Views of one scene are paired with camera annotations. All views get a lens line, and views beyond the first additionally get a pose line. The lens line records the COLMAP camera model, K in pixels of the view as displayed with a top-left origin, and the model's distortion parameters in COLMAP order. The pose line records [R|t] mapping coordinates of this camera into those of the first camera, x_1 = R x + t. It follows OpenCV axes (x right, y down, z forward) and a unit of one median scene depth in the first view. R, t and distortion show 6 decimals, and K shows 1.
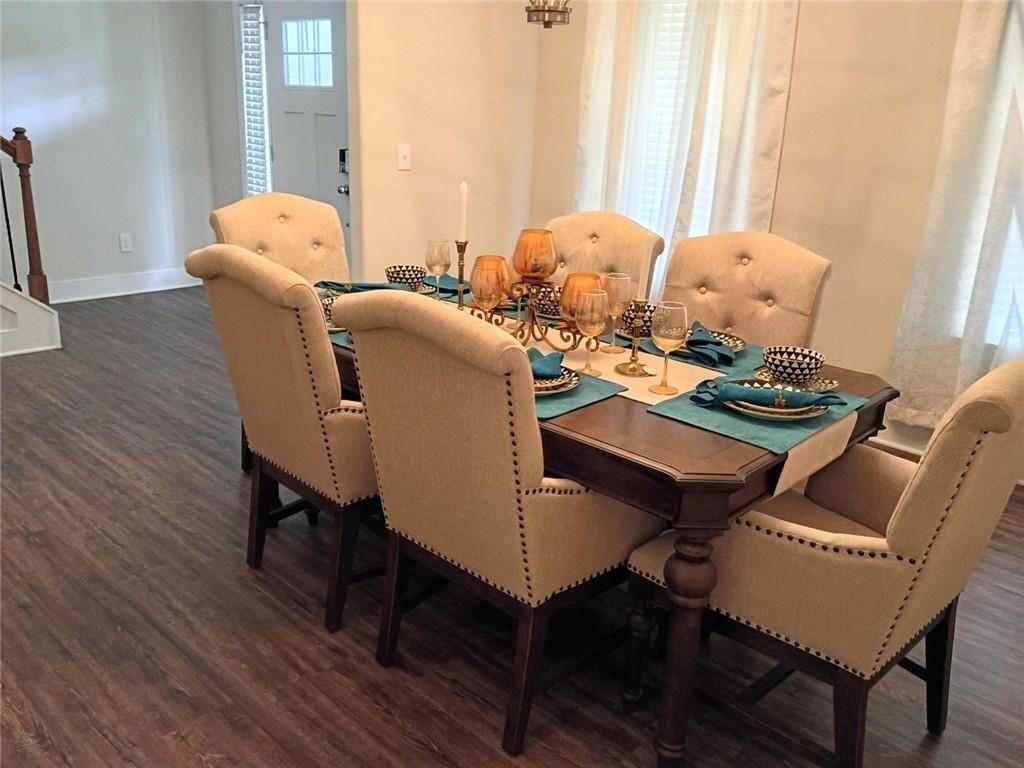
lens RADIAL K [[840.4, 0, 520.2], [0, 840.4, 380.8], [0, 0, 1]] dist [0.047545, -0.093177]
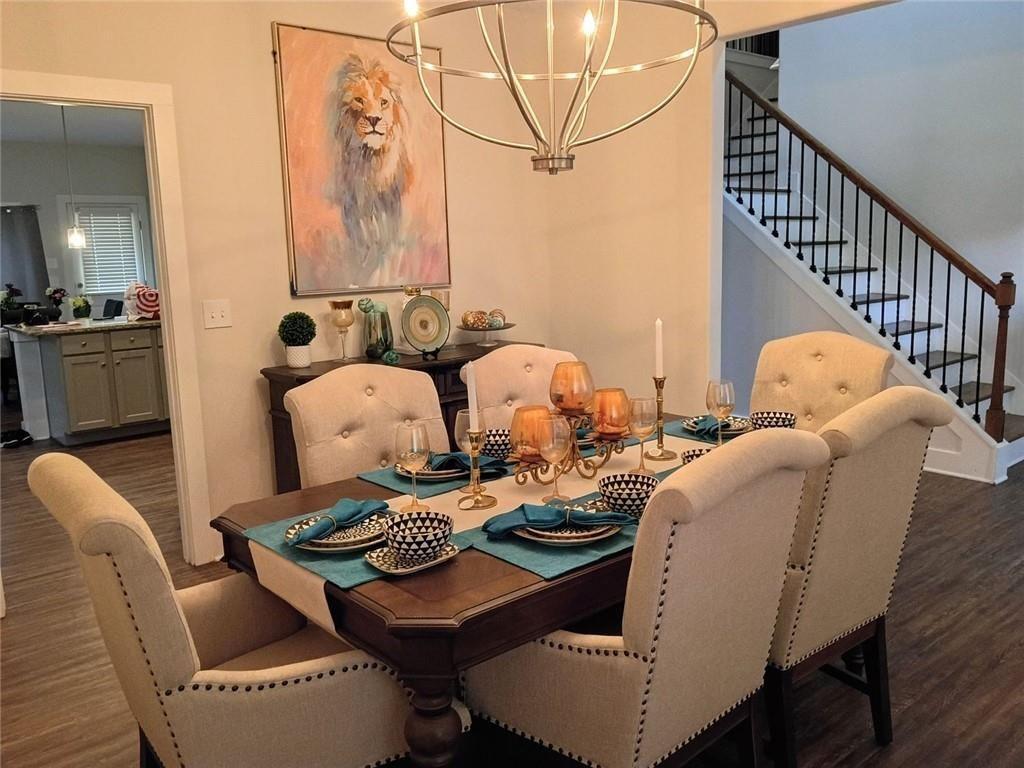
lens RADIAL K [[840.4, 0, 520.2], [0, 840.4, 380.8], [0, 0, 1]] dist [0.047545, -0.093177]
pose [[-0.111419, 0.114685, -0.987134, 0.910624], [-0.283632, 0.948333, 0.142191, -0.252811], [0.952438, 0.295825, -0.073133, 0.911834]]
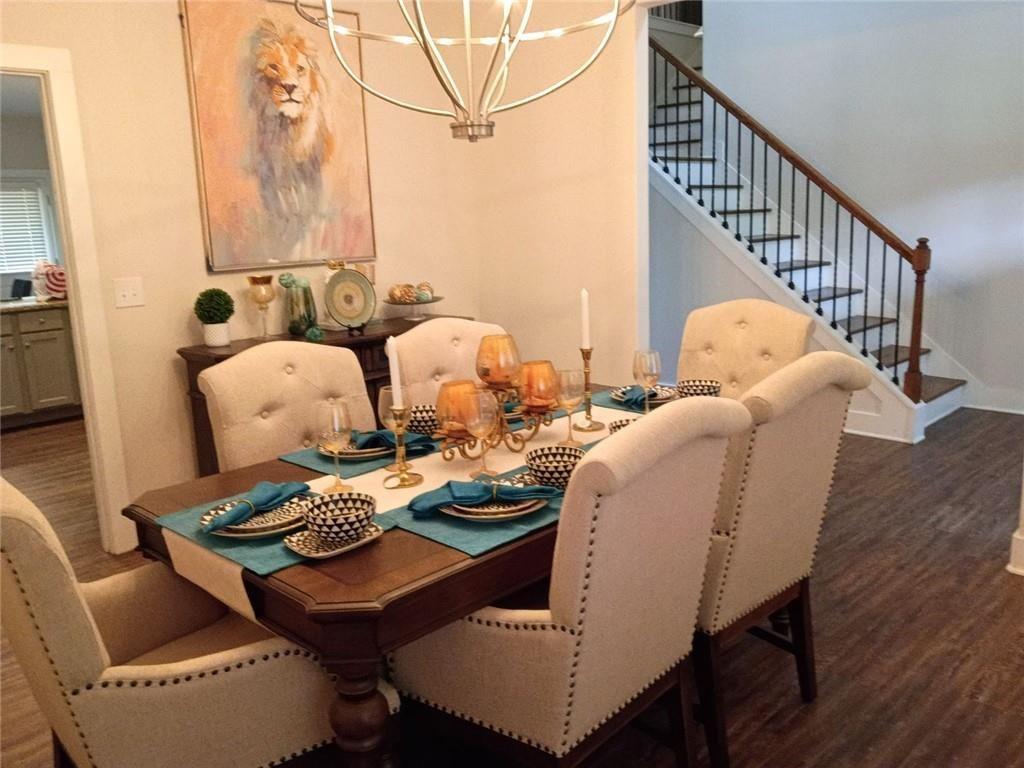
lens RADIAL K [[840.4, 0, 520.2], [0, 840.4, 380.8], [0, 0, 1]] dist [0.047545, -0.093177]
pose [[-0.033296, 0.148502, -0.988351, 0.894783], [-0.271325, 0.950419, 0.151943, -0.255180], [0.961912, 0.273223, 0.008647, 0.922647]]
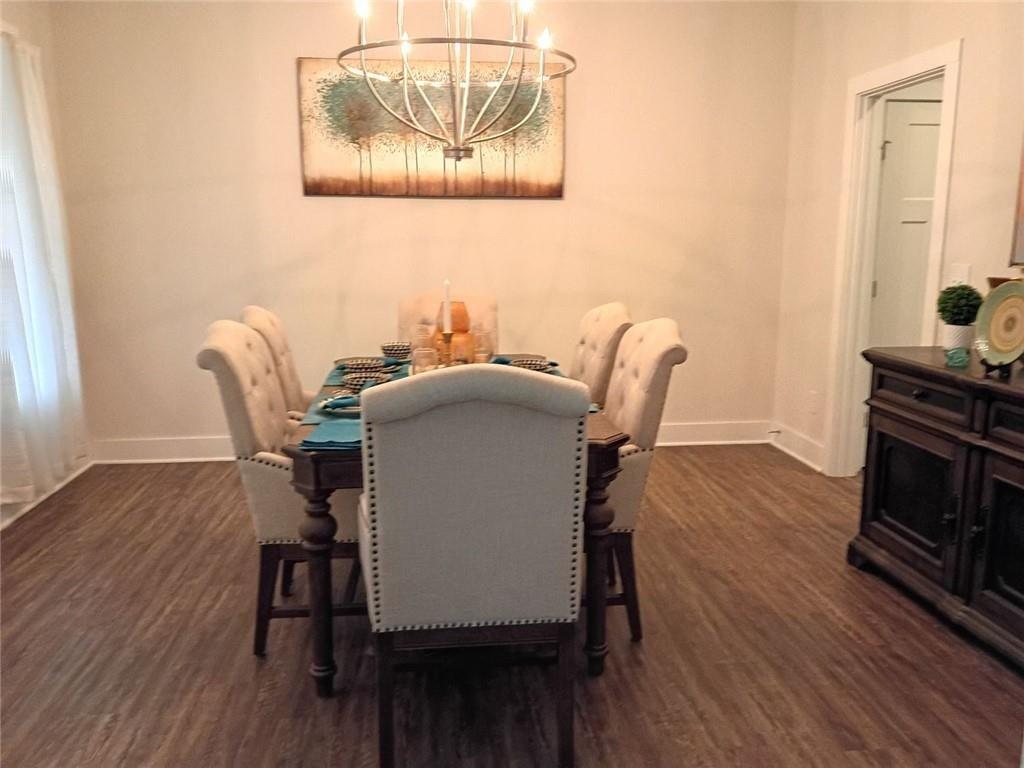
lens RADIAL K [[840.4, 0, 520.2], [0, 840.4, 380.8], [0, 0, 1]] dist [0.047545, -0.093177]
pose [[-0.761342, -0.138844, 0.633310, -0.840730], [0.176182, 0.895741, 0.408177, -0.541120], [-0.623954, 0.422340, -0.657503, 1.674085]]
